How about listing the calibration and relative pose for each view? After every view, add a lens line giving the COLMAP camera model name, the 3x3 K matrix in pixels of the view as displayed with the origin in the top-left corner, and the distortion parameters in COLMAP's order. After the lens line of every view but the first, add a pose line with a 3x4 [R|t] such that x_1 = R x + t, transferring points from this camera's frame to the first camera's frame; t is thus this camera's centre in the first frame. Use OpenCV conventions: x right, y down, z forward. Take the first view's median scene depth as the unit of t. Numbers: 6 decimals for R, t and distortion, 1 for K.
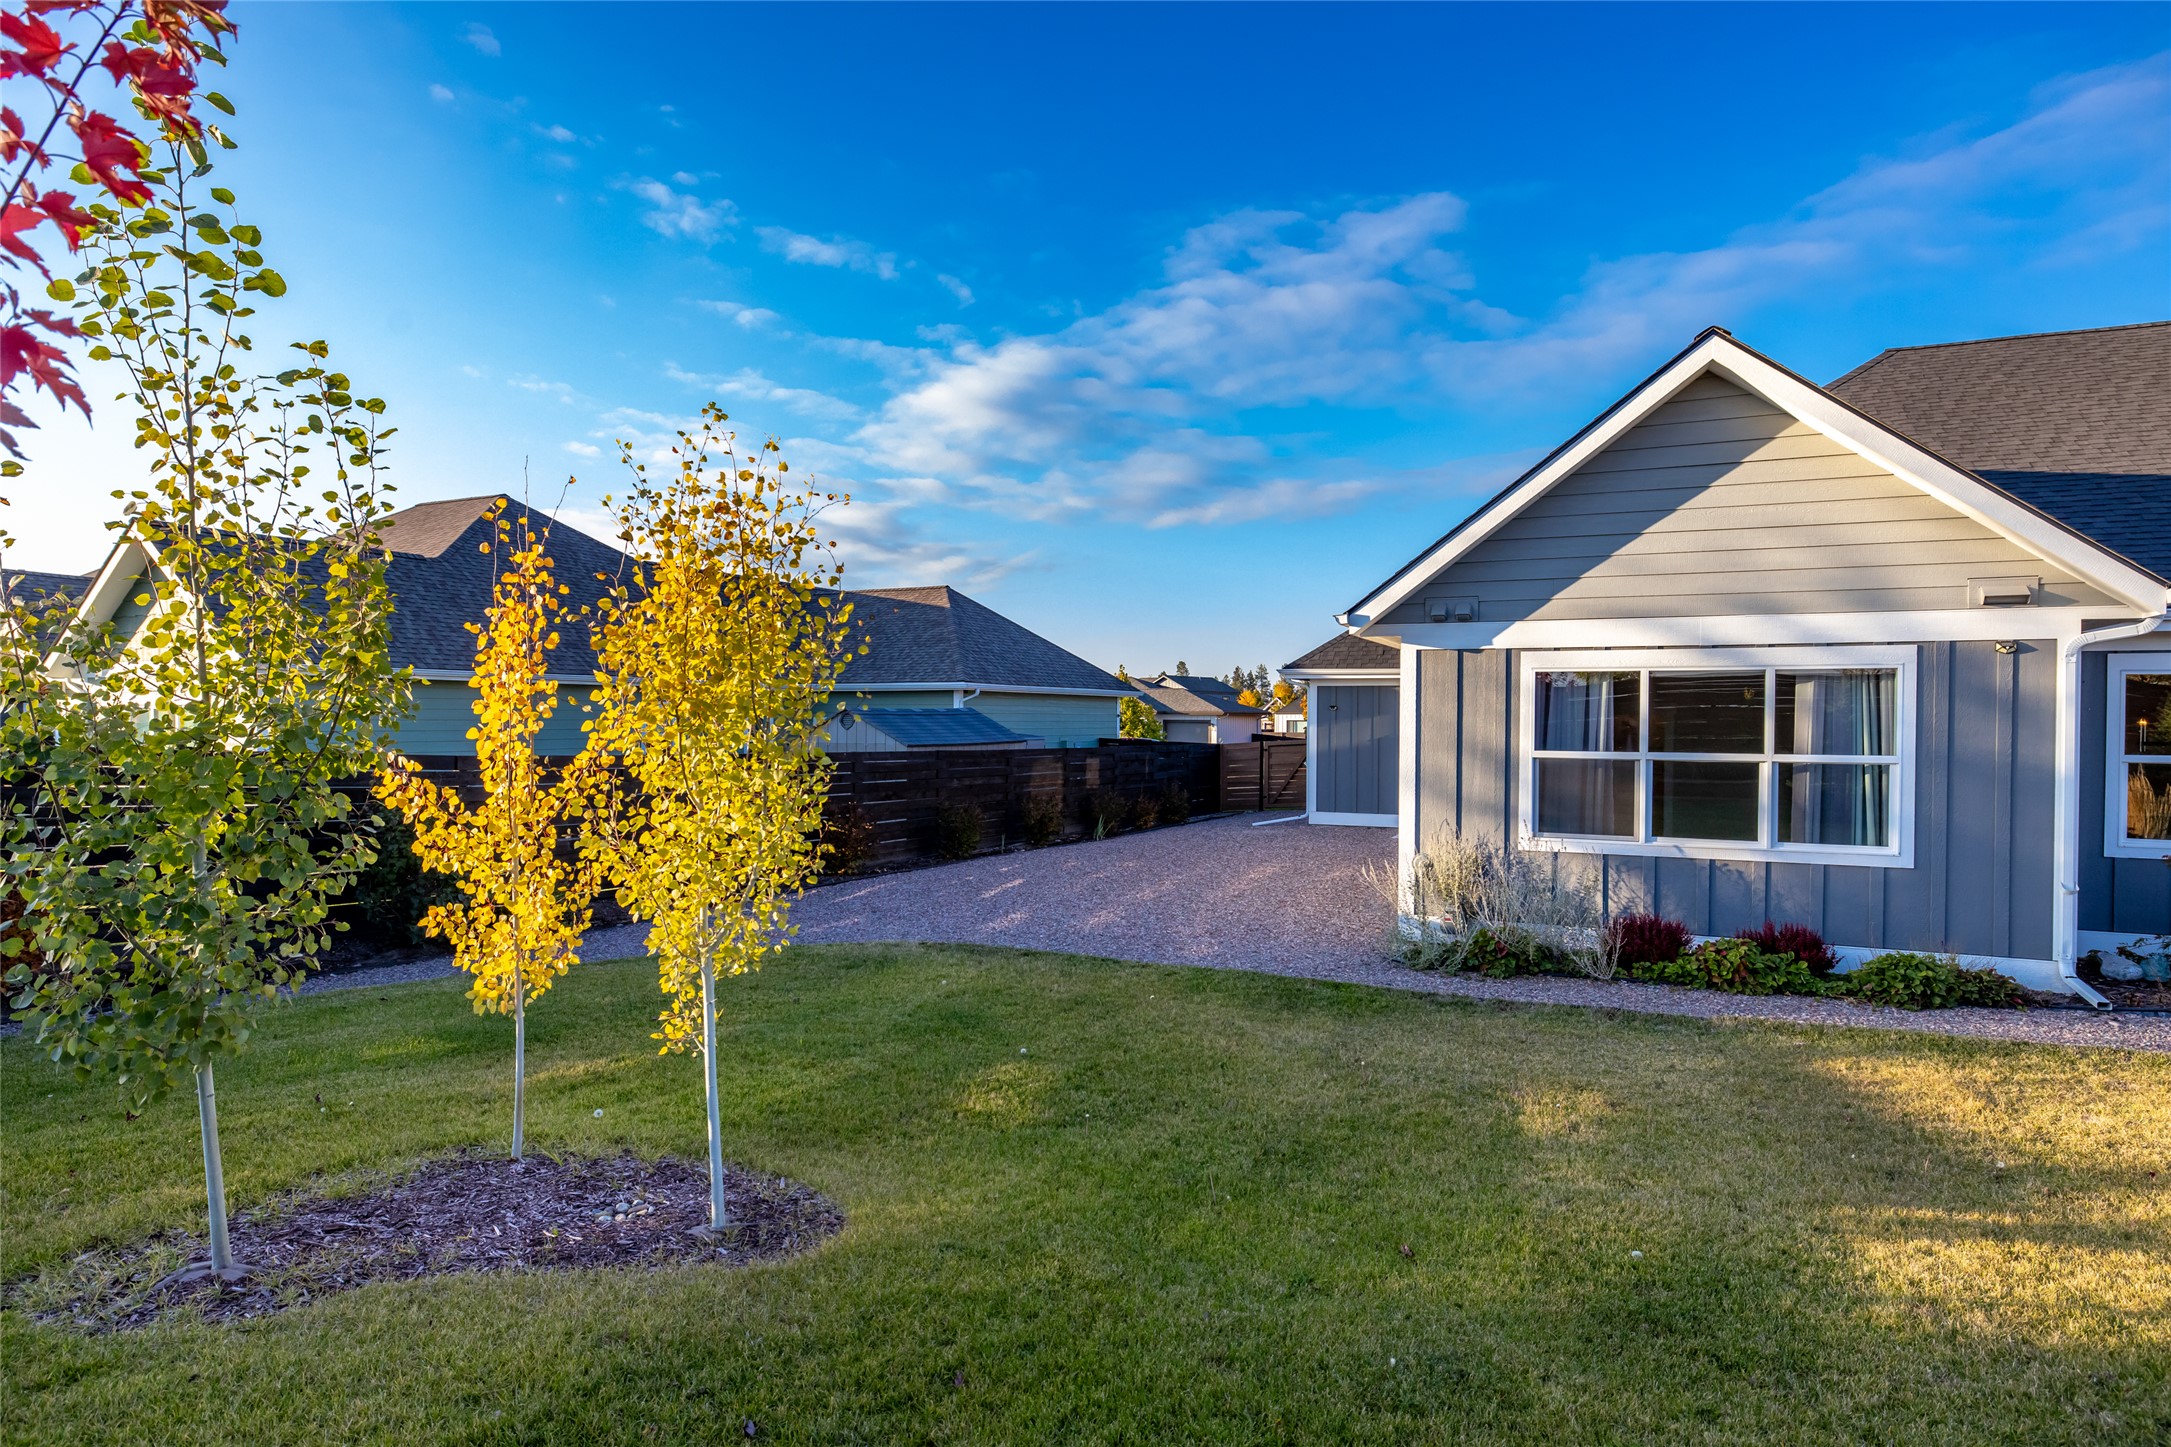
lens RADIAL K [[1206.6, 0, 1091.6], [0, 1206.6, 724.6], [0, 0, 1]] dist [0.001883, 0.000070]
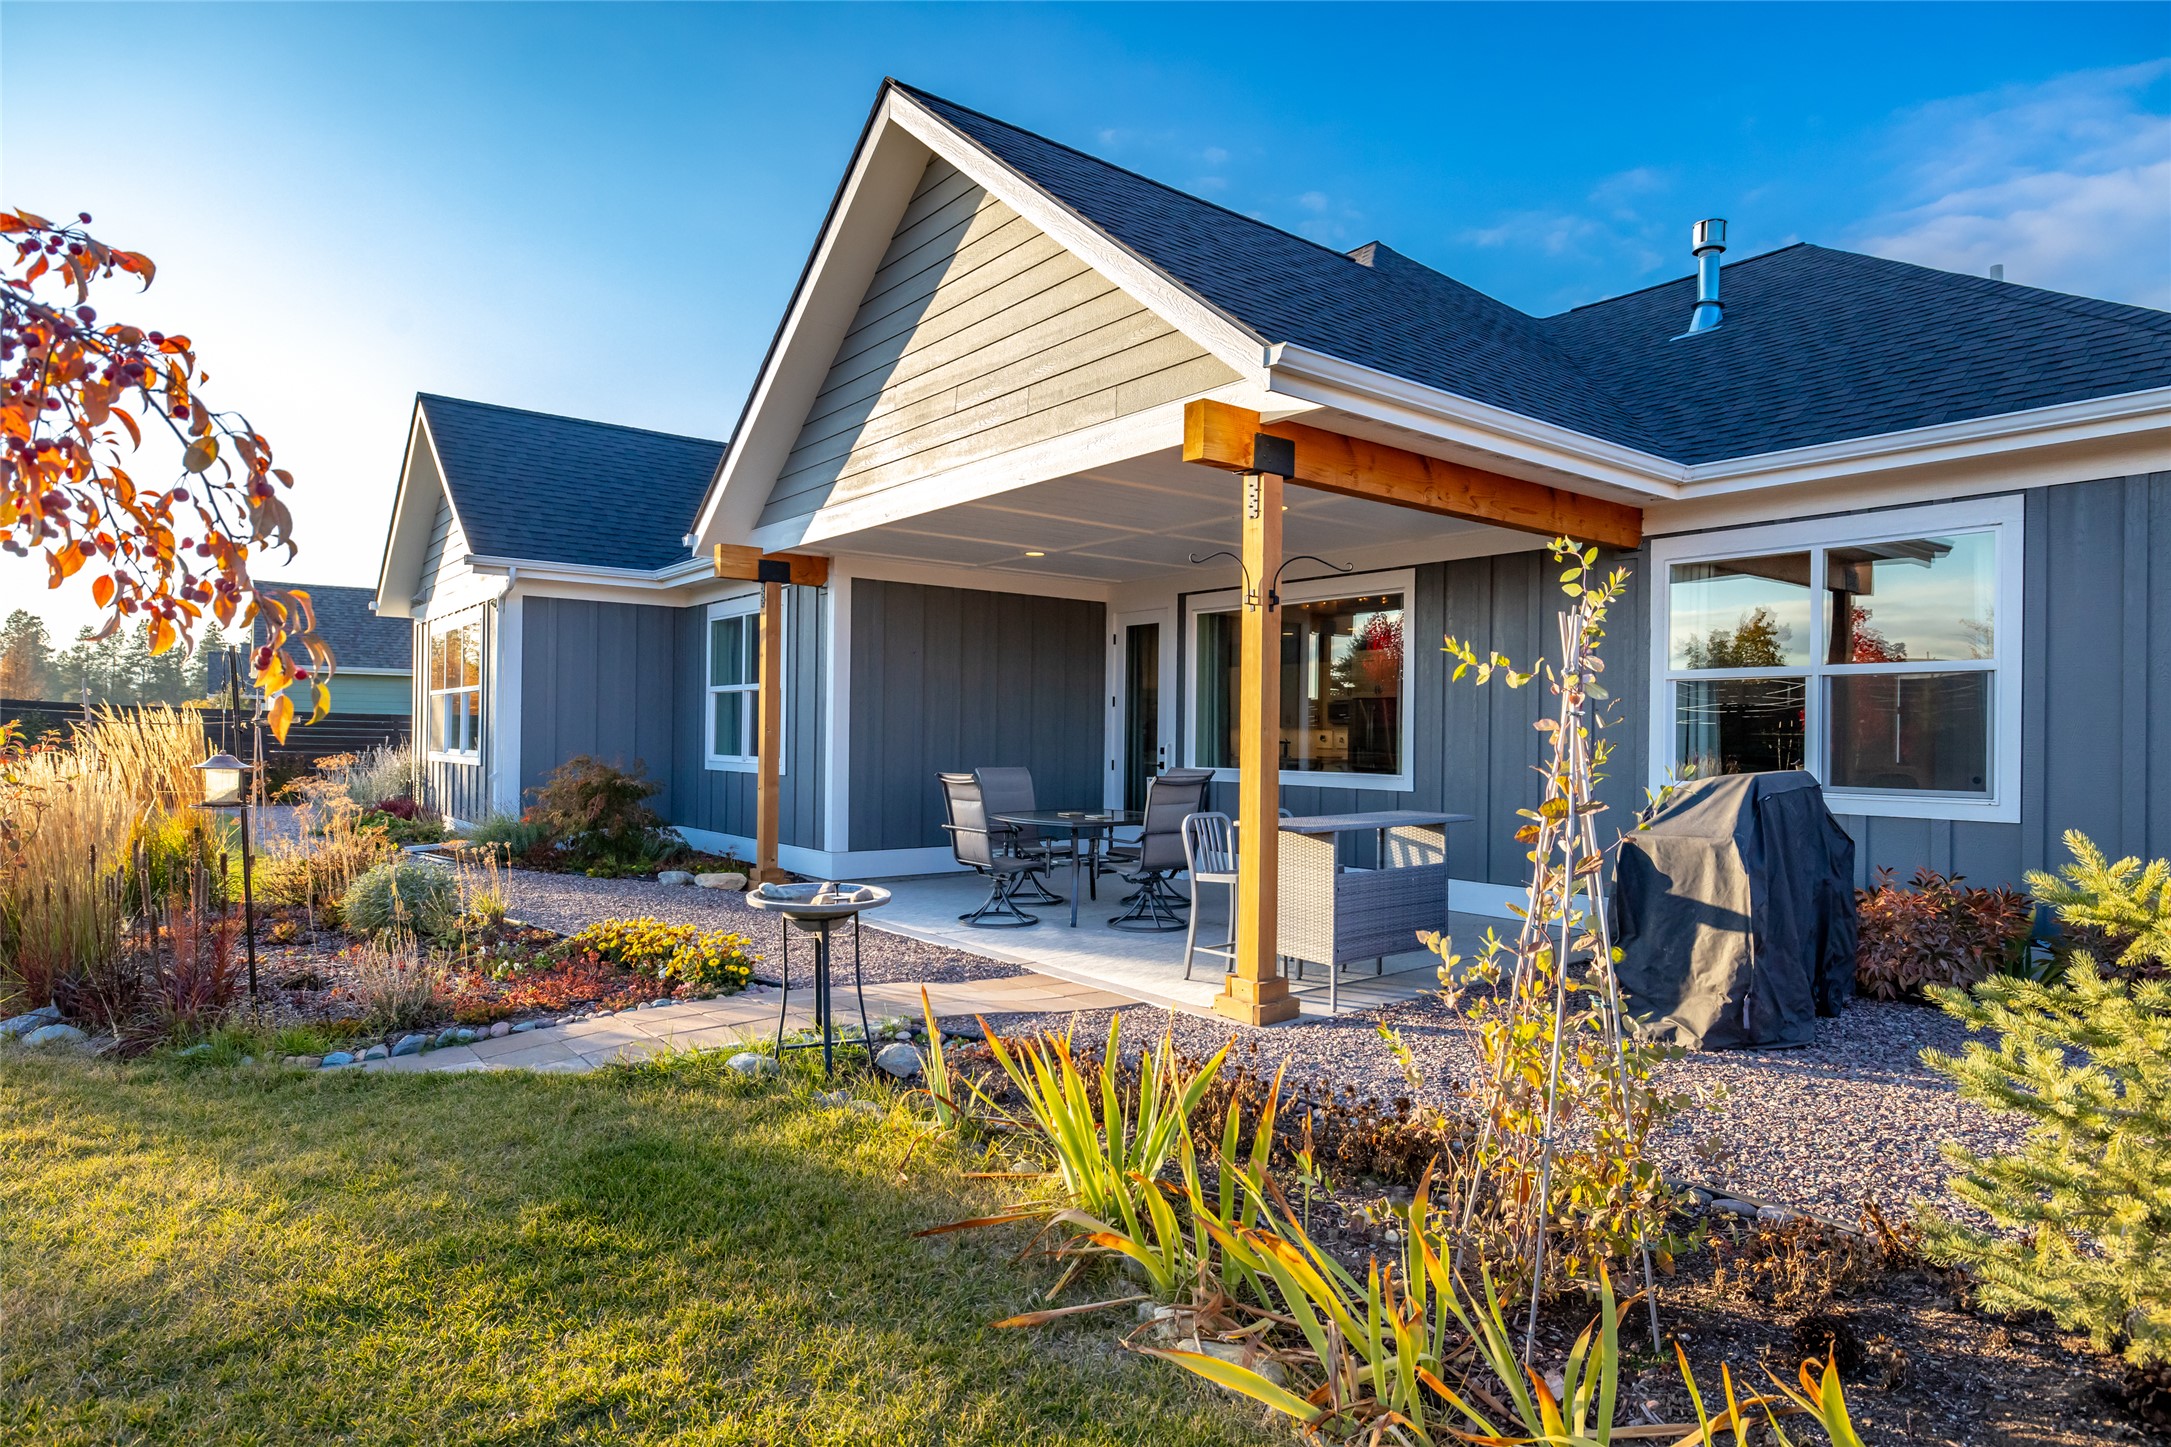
lens RADIAL K [[1206.6, 0, 1087.1], [0, 1206.6, 727.4], [0, 0, 1]] dist [0.001883, 0.000070]
pose [[0.885675, -0.001198, -0.464303, 1.861914], [-0.006391, 0.999871, -0.014770, 0.087388], [0.464261, 0.016048, 0.885553, 0.089032]]
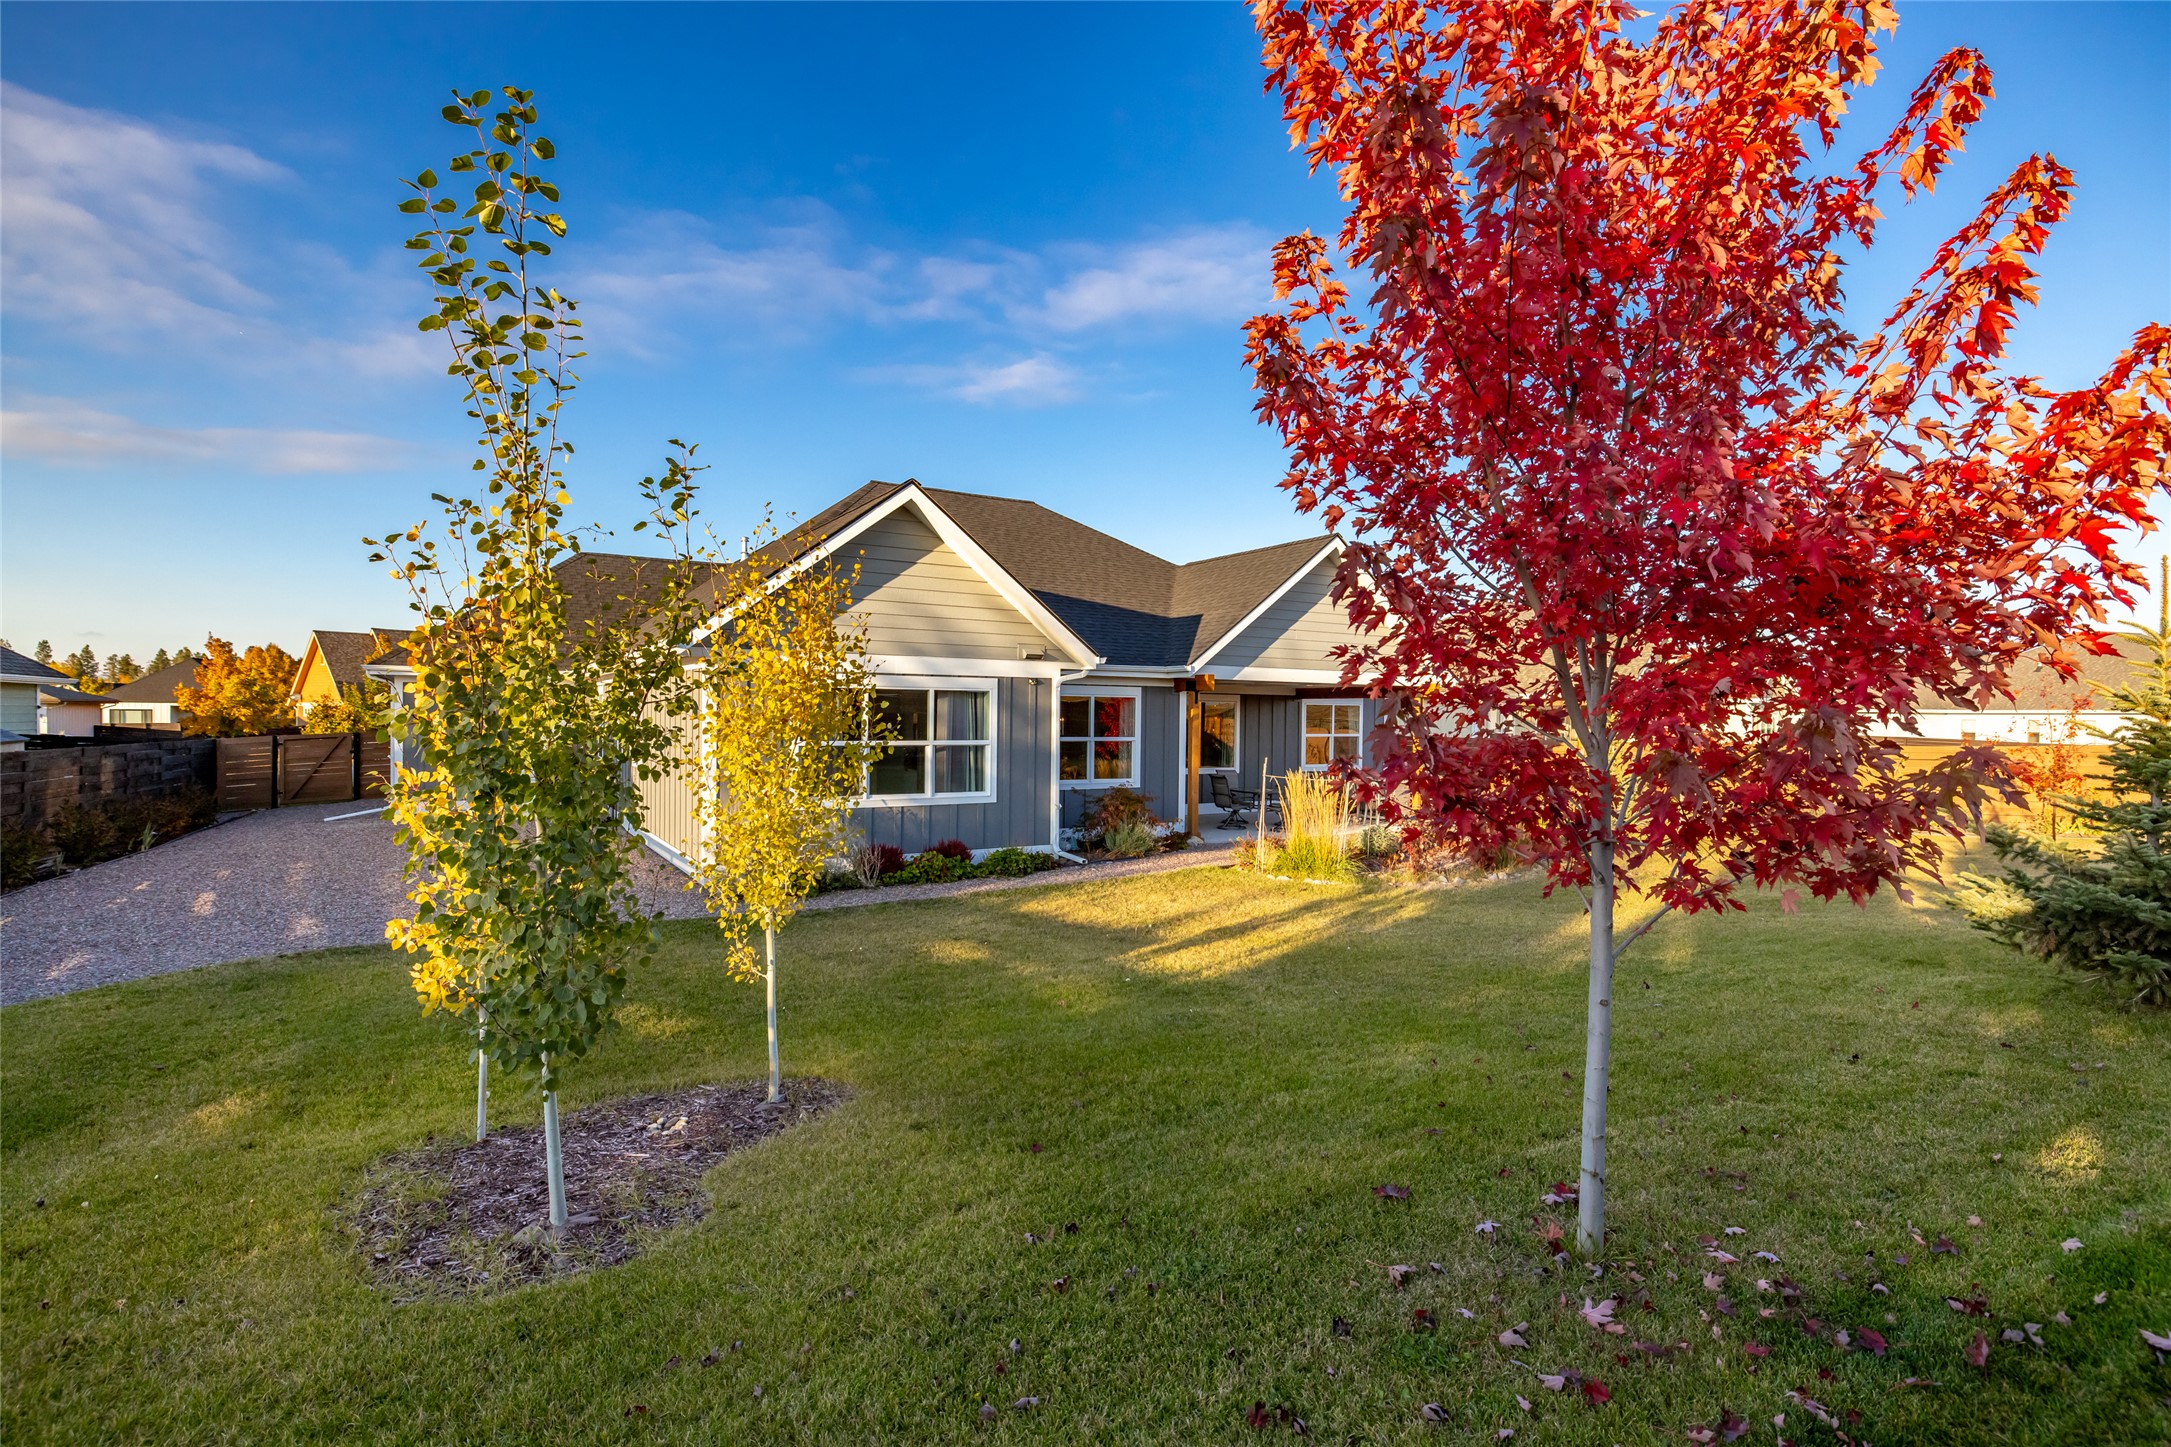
lens RADIAL K [[1027.5, 0, 1090.1], [0, 1027.5, 726.9], [0, 0, 1]] dist [0.000930, 0.000511]
pose [[0.566320, -0.009828, 0.824127, -0.483382], [-0.001928, 0.999910, 0.013249, -0.013689], [-0.824183, -0.009092, 0.566251, 0.015006]]
